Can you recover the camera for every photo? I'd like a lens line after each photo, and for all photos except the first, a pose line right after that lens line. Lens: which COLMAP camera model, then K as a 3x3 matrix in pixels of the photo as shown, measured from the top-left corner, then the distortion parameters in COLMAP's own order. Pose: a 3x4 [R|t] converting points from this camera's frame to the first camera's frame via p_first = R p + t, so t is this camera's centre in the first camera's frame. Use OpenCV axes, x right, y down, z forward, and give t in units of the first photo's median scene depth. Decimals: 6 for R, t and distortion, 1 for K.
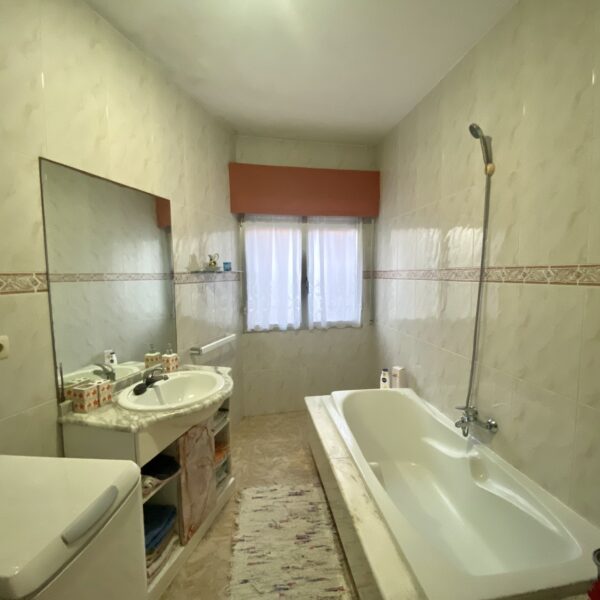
lens RADIAL K [[321.3, 0, 300.0], [0, 321.3, 300.0], [0, 0, 1]] dist [0.024514, -0.026606]
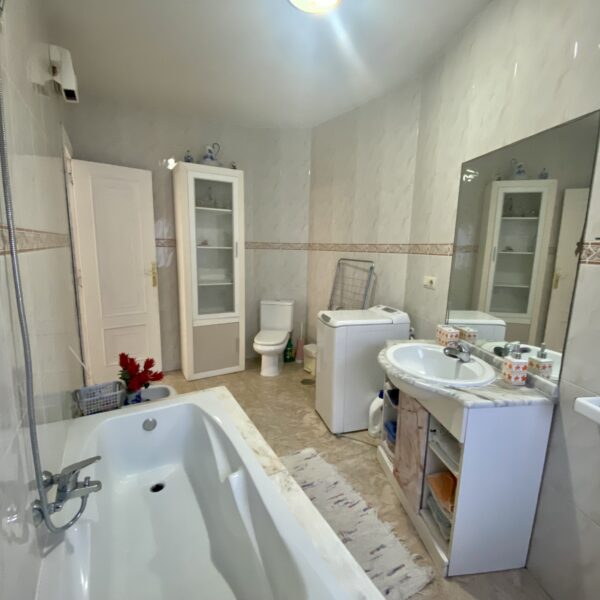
lens RADIAL K [[330.2, 0, 300.0], [0, 330.2, 300.0], [0, 0, 1]] dist [0.036639, -0.027884]
pose [[-0.937823, 0.056989, -0.342404, 0.249358], [-0.030002, 0.969431, 0.243524, -0.106582], [0.345815, 0.238655, -0.907445, 1.287765]]
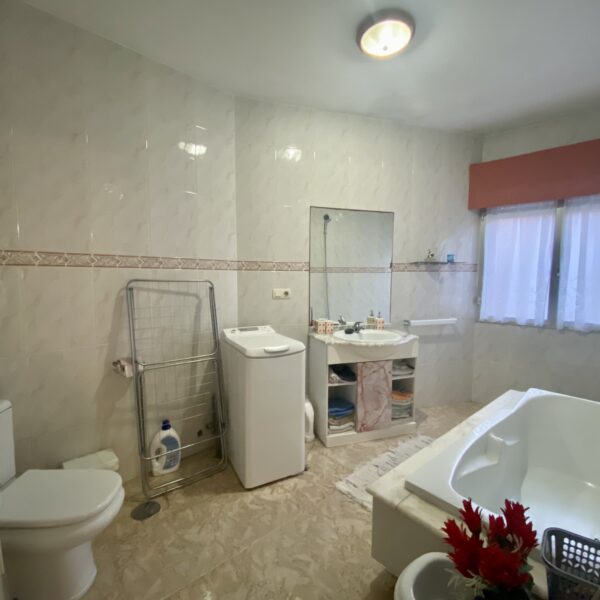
lens RADIAL K [[330.2, 0, 300.0], [0, 330.2, 300.0], [0, 0, 1]] dist [0.036639, -0.027884]
pose [[0.547685, 0.074448, -0.833366, 0.560934], [-0.079599, 0.996152, 0.036678, 0.050379], [0.832890, 0.046248, 0.551504, -0.119569]]
